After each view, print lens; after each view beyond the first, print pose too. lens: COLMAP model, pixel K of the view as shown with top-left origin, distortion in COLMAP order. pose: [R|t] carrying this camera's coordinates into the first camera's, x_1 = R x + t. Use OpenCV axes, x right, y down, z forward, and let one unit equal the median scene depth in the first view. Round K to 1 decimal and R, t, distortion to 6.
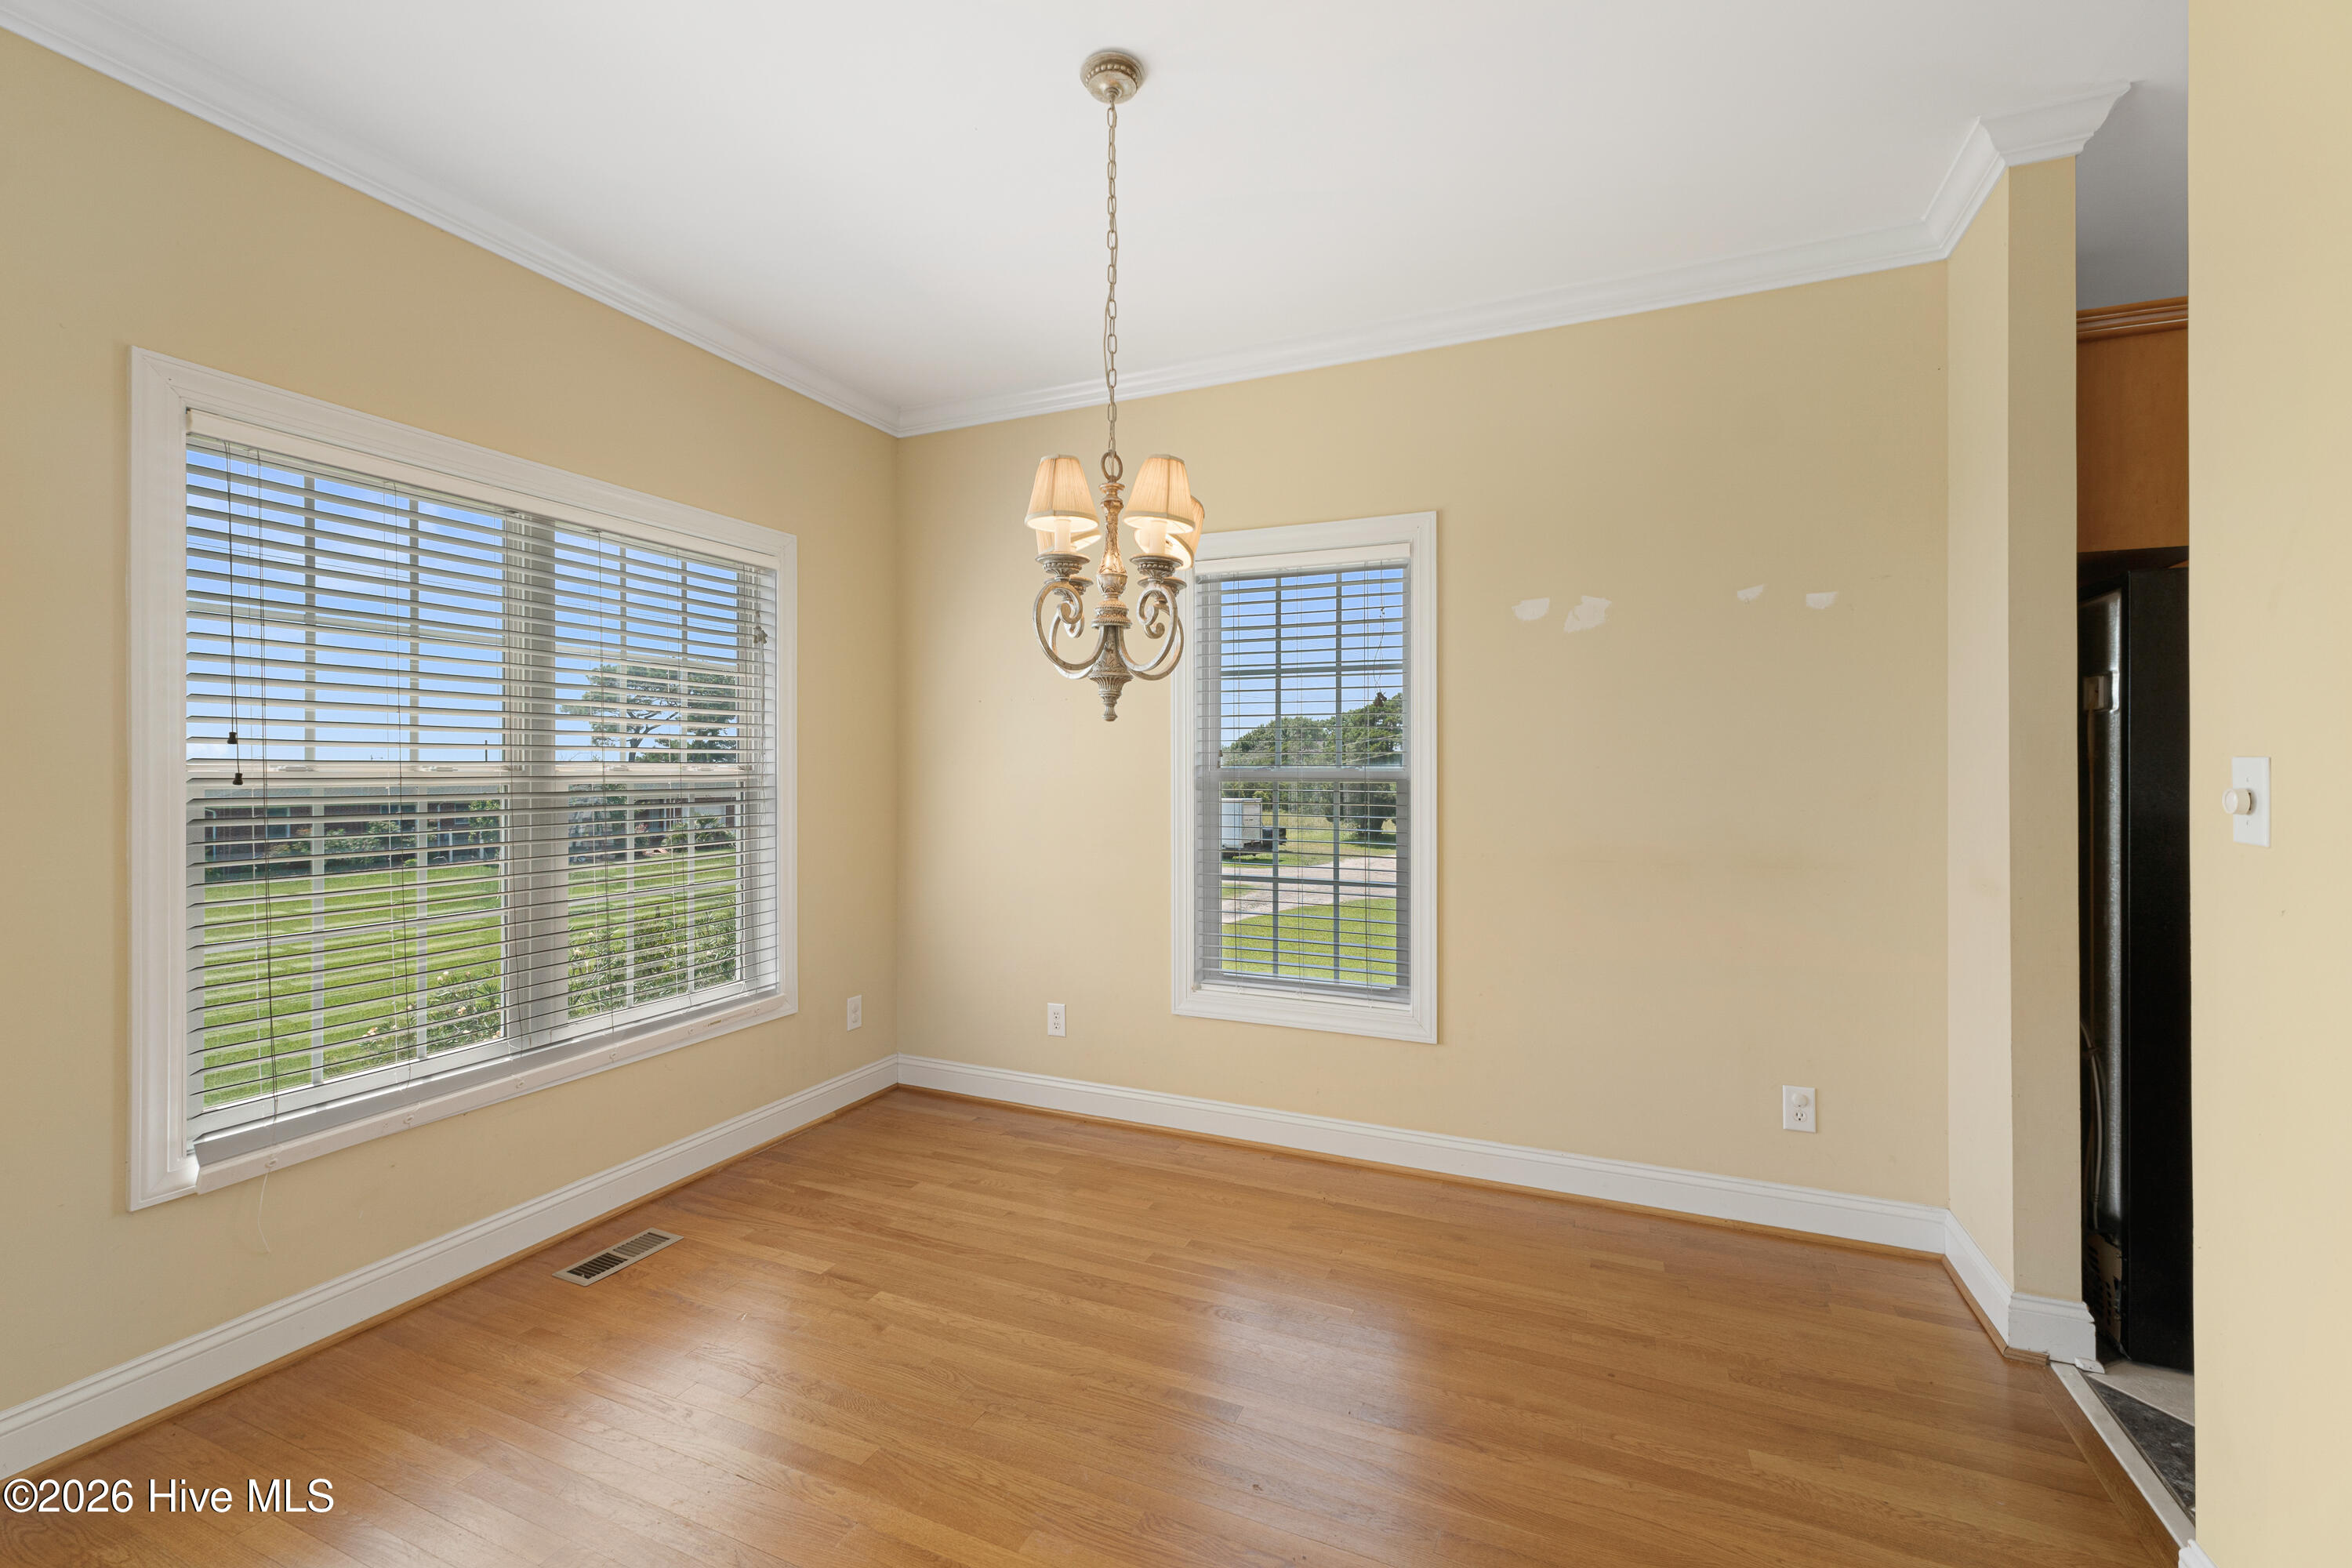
lens RADIAL K [[1004.7, 0, 1175.4], [0, 1004.7, 768.1], [0, 0, 1]] dist [0.000294, -0.000820]
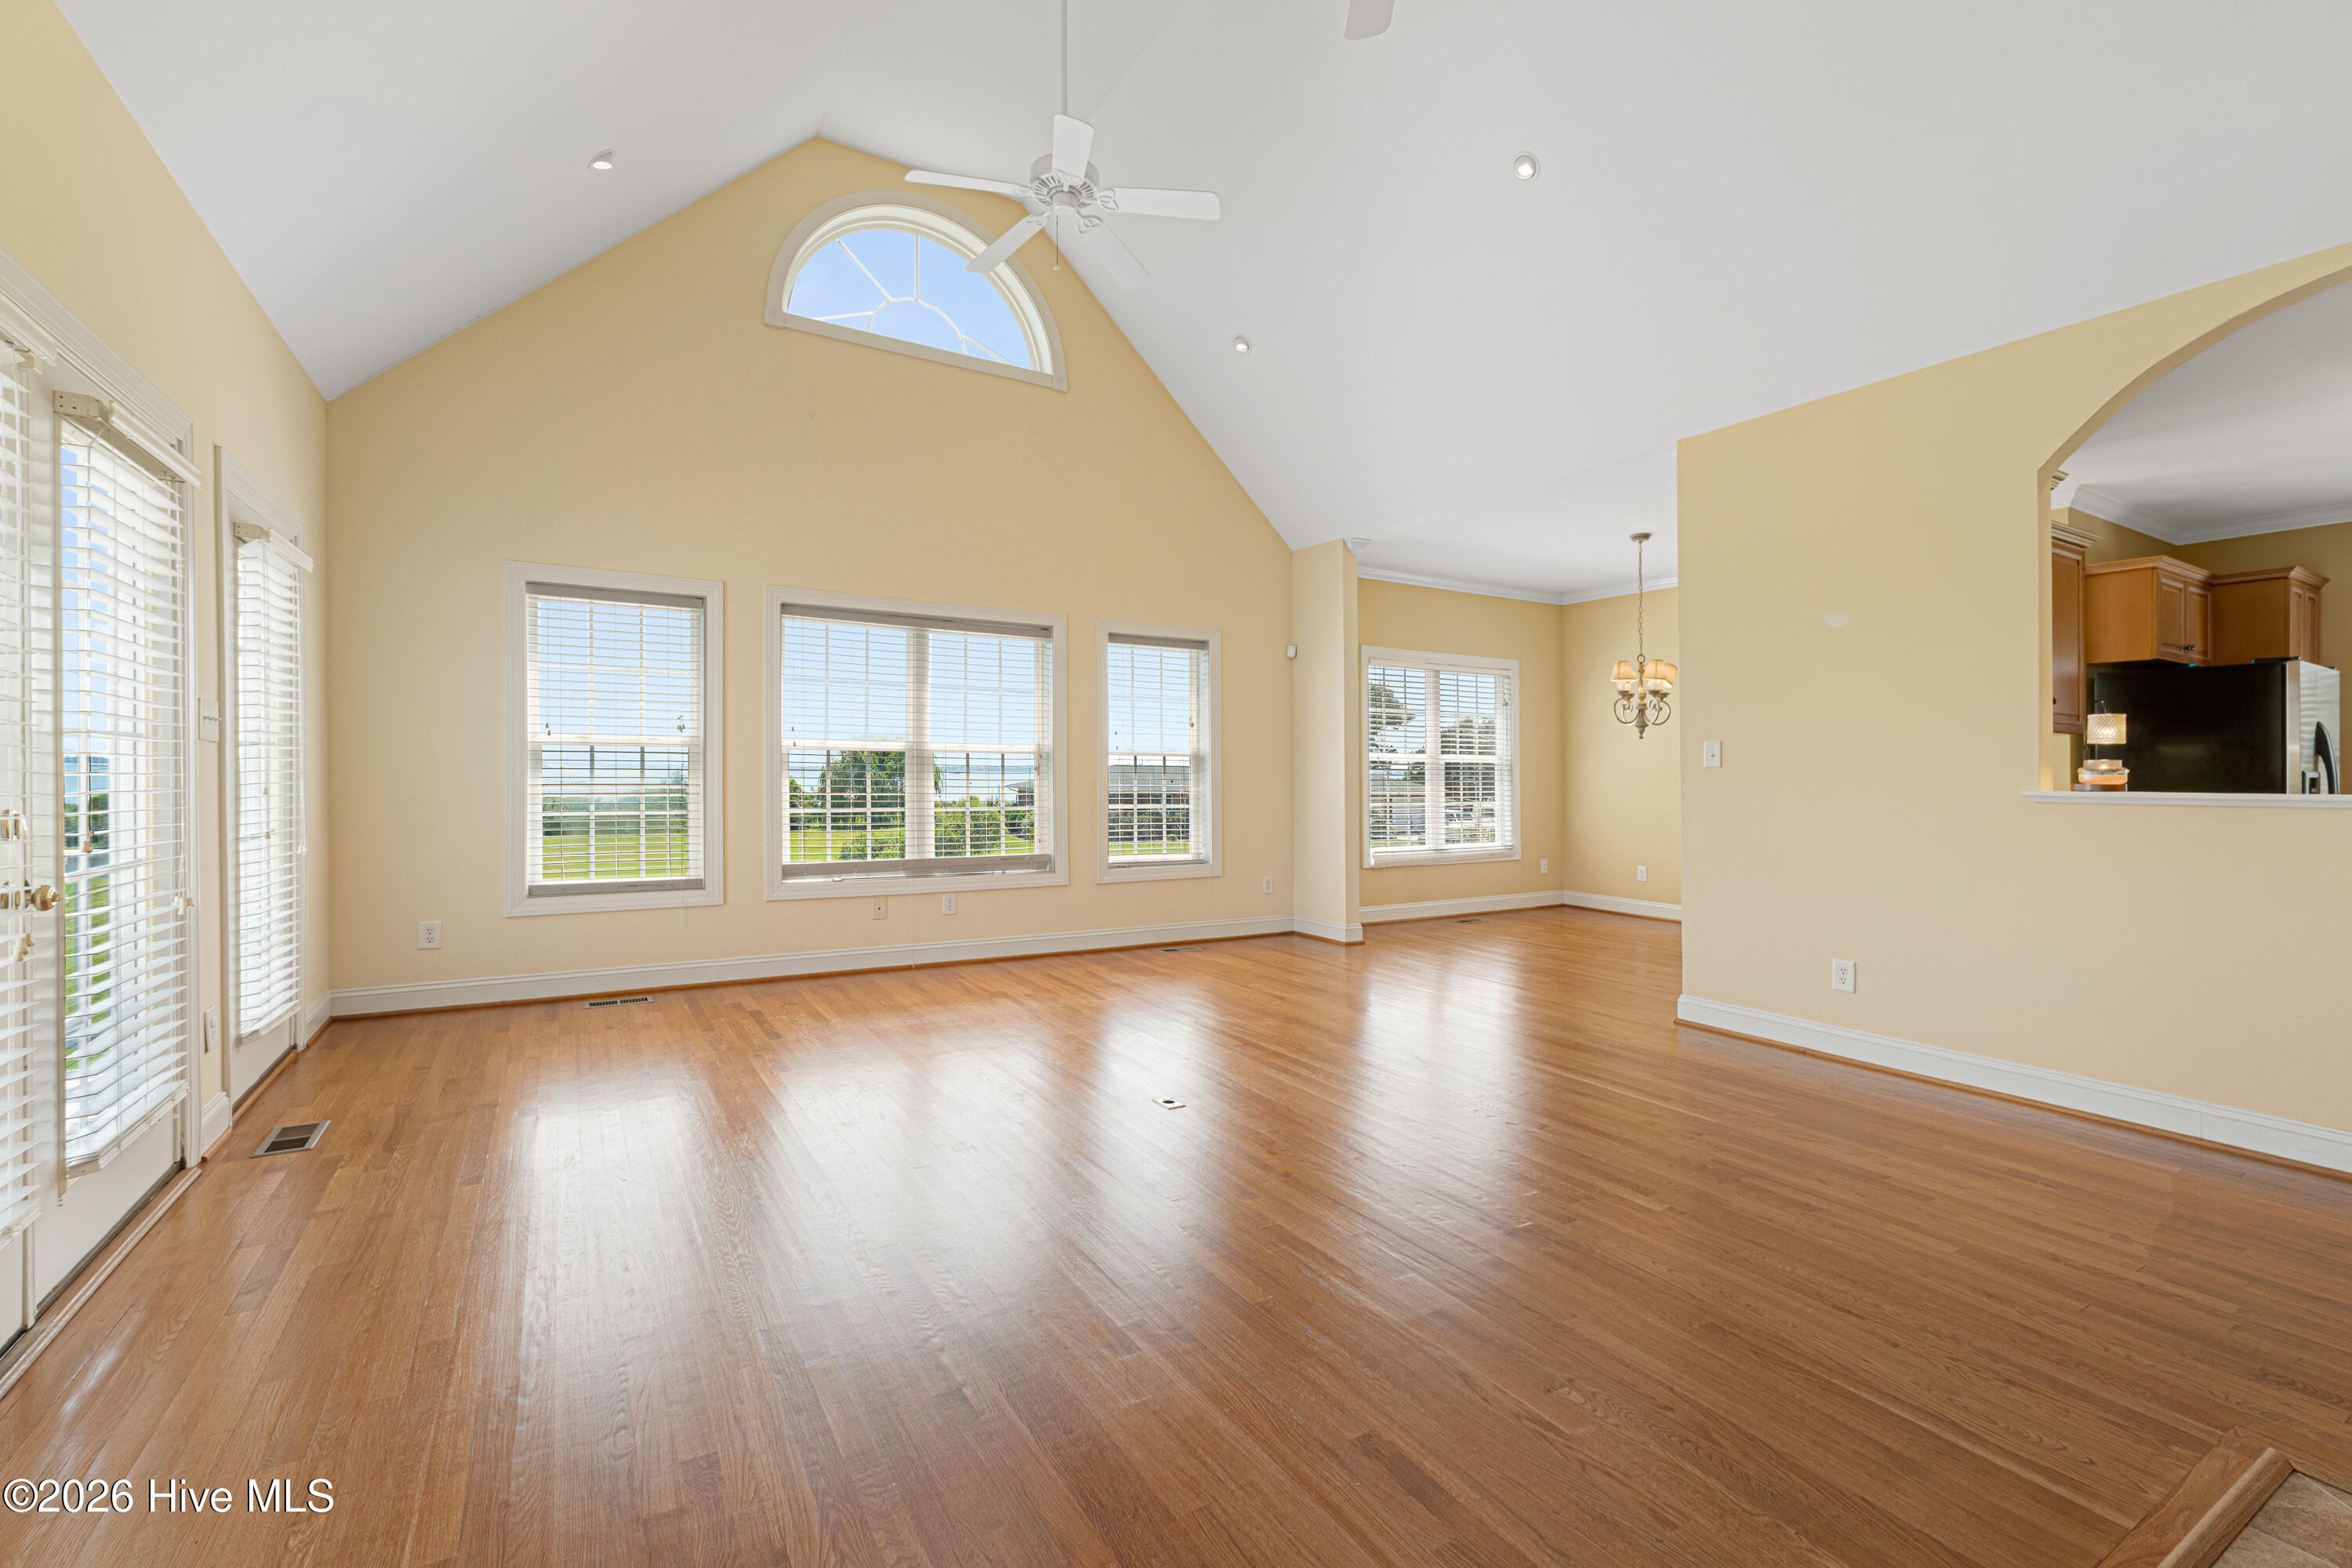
lens RADIAL K [[1004.7, 0, 1138.9], [0, 1004.7, 761.7], [0, 0, 1]] dist [0.000294, -0.000820]
pose [[0.799052, -0.006085, -0.601232, 0.438143], [-0.003189, 0.999892, -0.014359, 0.057735], [0.601254, 0.013391, 0.798946, -1.899595]]
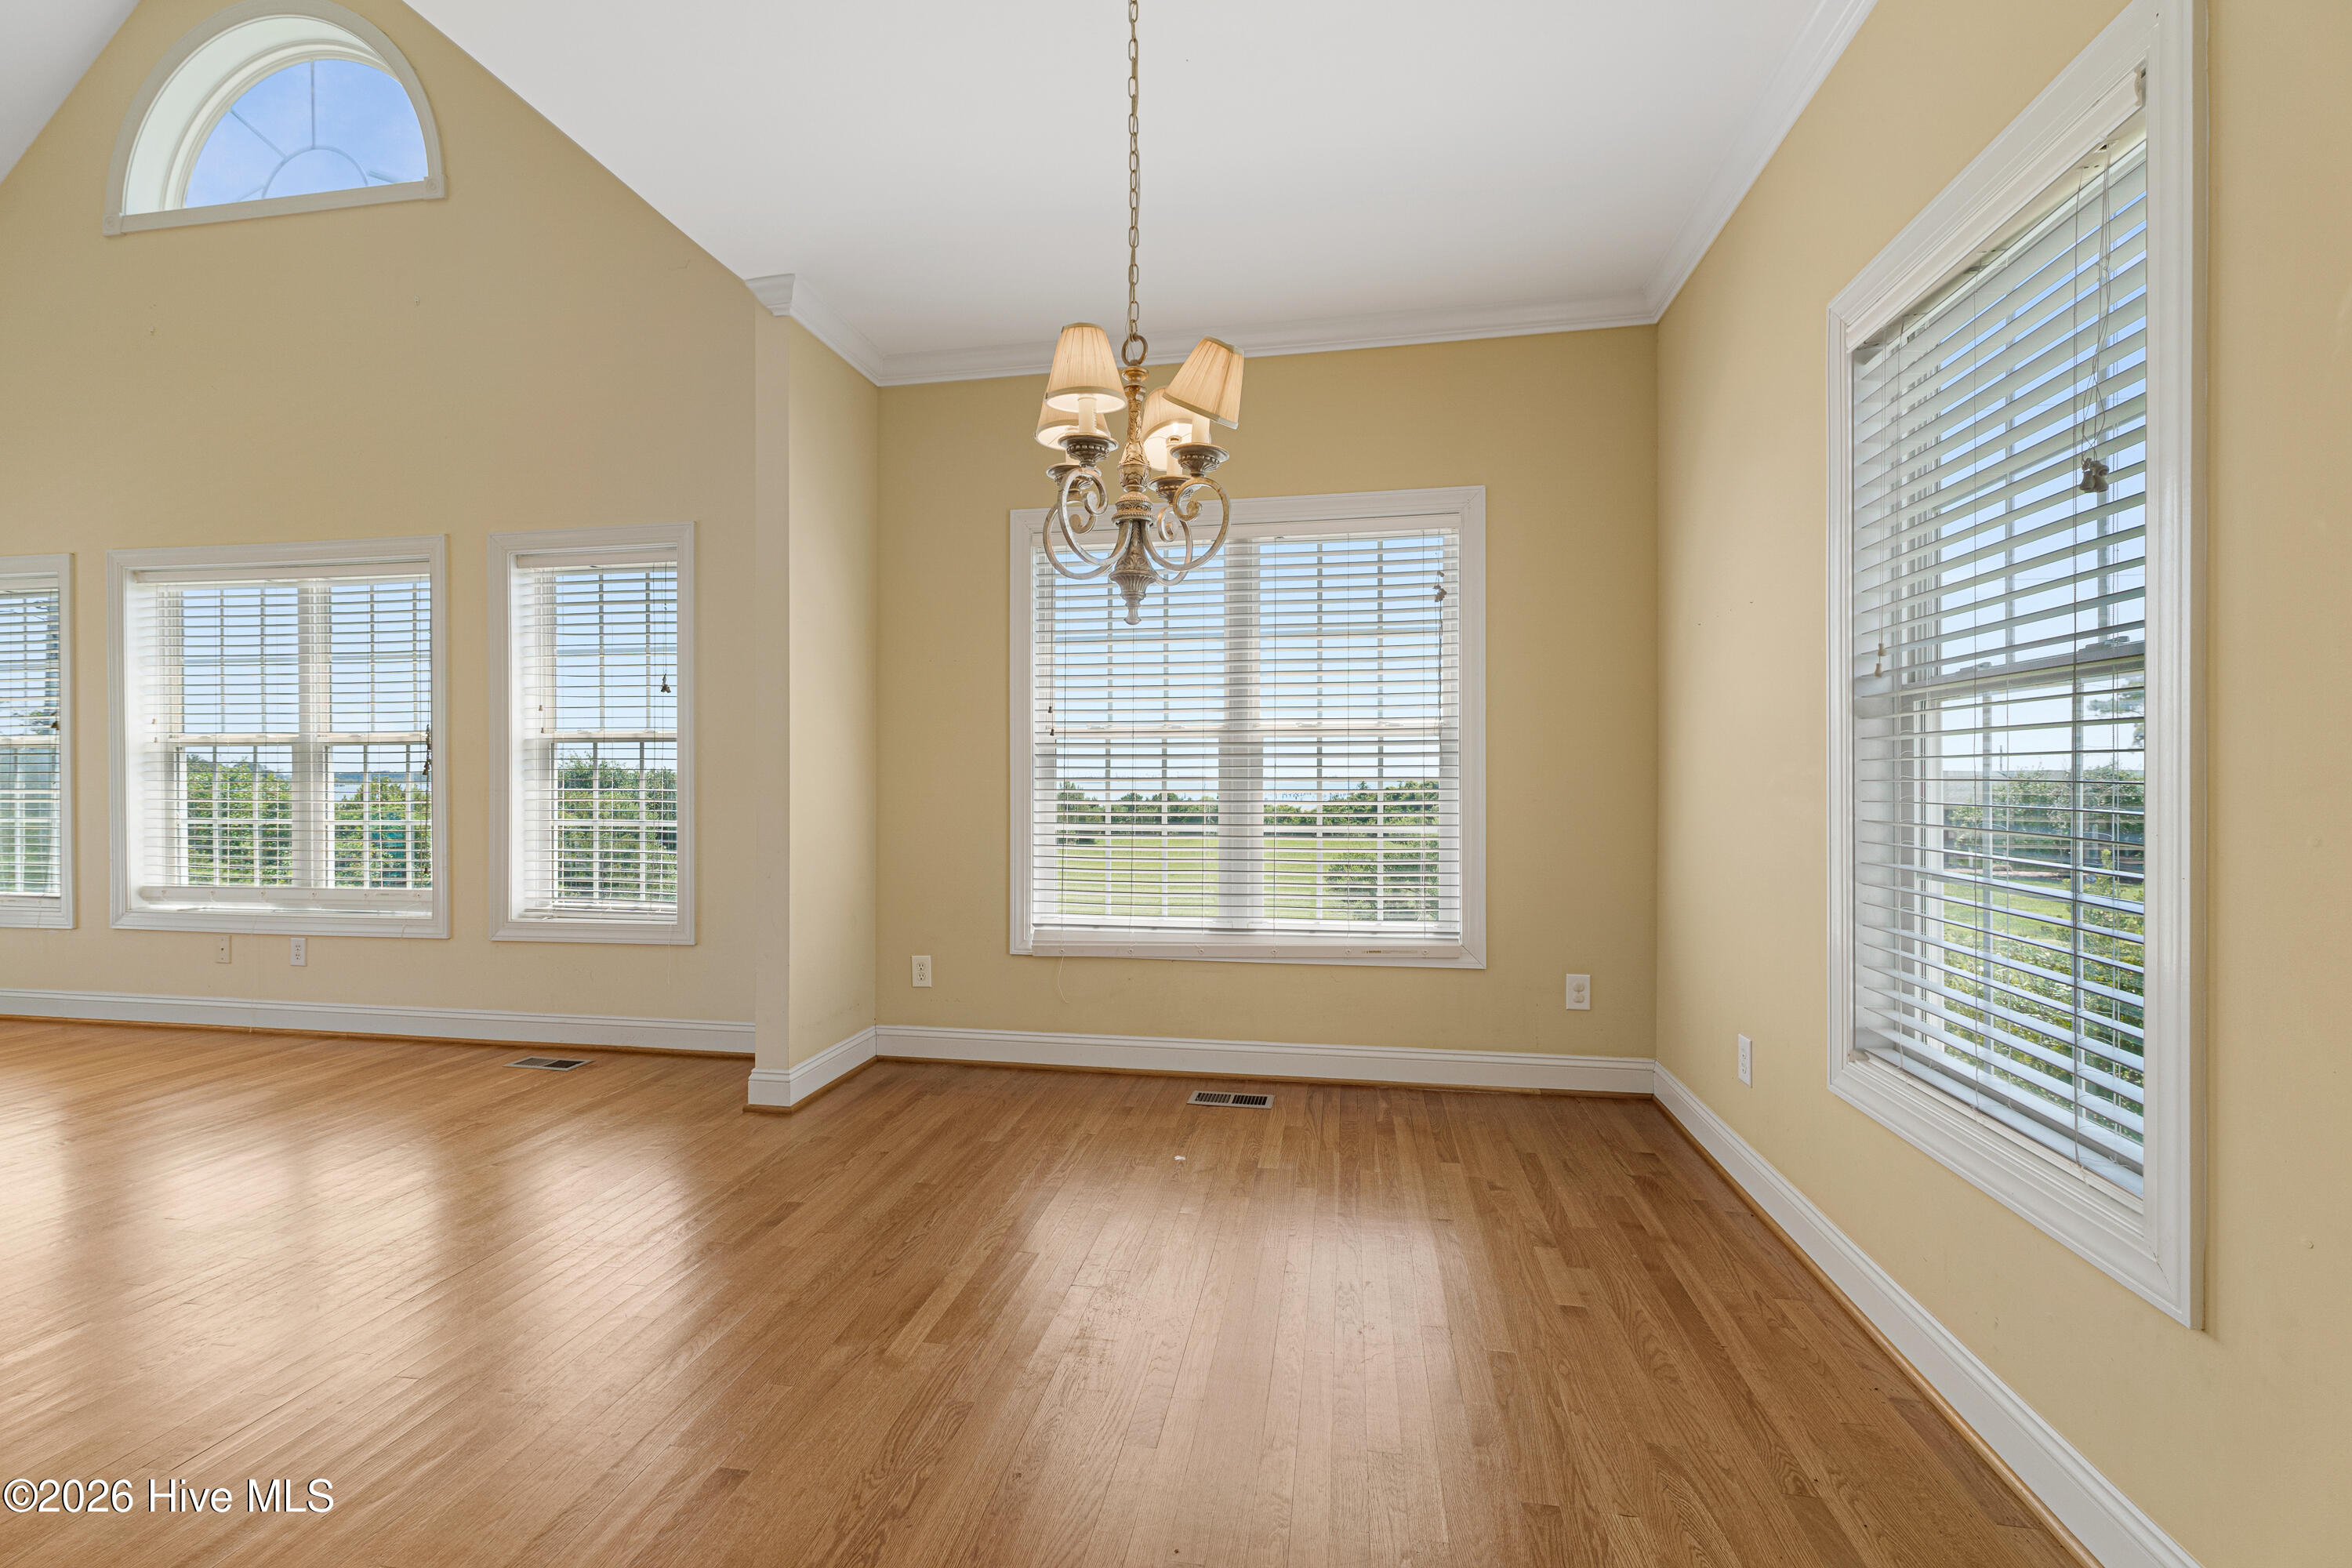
lens RADIAL K [[1004.7, 0, 1186.6], [0, 1004.7, 779.8], [0, 0, 1]] dist [0.000294, -0.000820]
pose [[0.210367, -0.003253, -0.977617, 0.658868], [0.007204, 0.999972, -0.001777, 0.076285], [0.977596, -0.006669, 0.210385, 0.652512]]
